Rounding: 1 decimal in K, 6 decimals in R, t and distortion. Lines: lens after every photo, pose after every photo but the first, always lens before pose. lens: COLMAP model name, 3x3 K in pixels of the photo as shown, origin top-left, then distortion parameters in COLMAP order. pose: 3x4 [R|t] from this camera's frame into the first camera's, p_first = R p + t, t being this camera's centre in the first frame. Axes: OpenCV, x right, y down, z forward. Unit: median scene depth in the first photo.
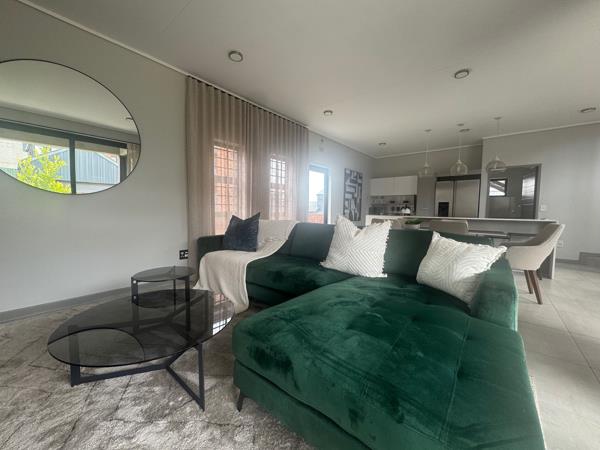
lens RADIAL K [[240.0, 0, 301.4], [0, 240.0, 224.9], [0, 0, 1]] dist [-0.002853, 0.000035]
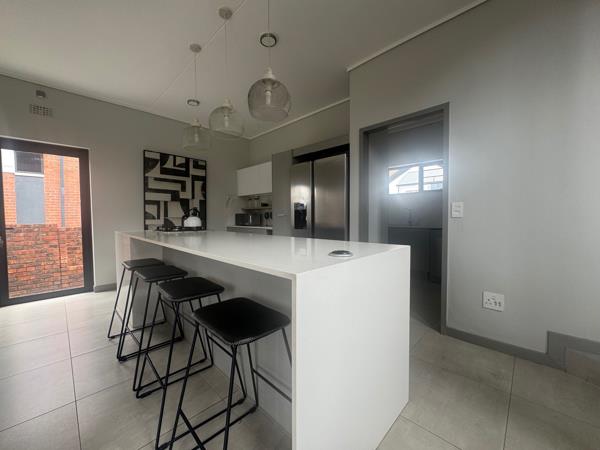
lens RADIAL K [[240.0, 0, 300.7], [0, 240.0, 226.0], [0, 0, 1]] dist [-0.002853, 0.000035]
pose [[0.996560, -0.019163, -0.080632, 0.595945], [0.017593, 0.999643, -0.020130, -0.029473], [0.080989, 0.018643, 0.996541, 0.440200]]
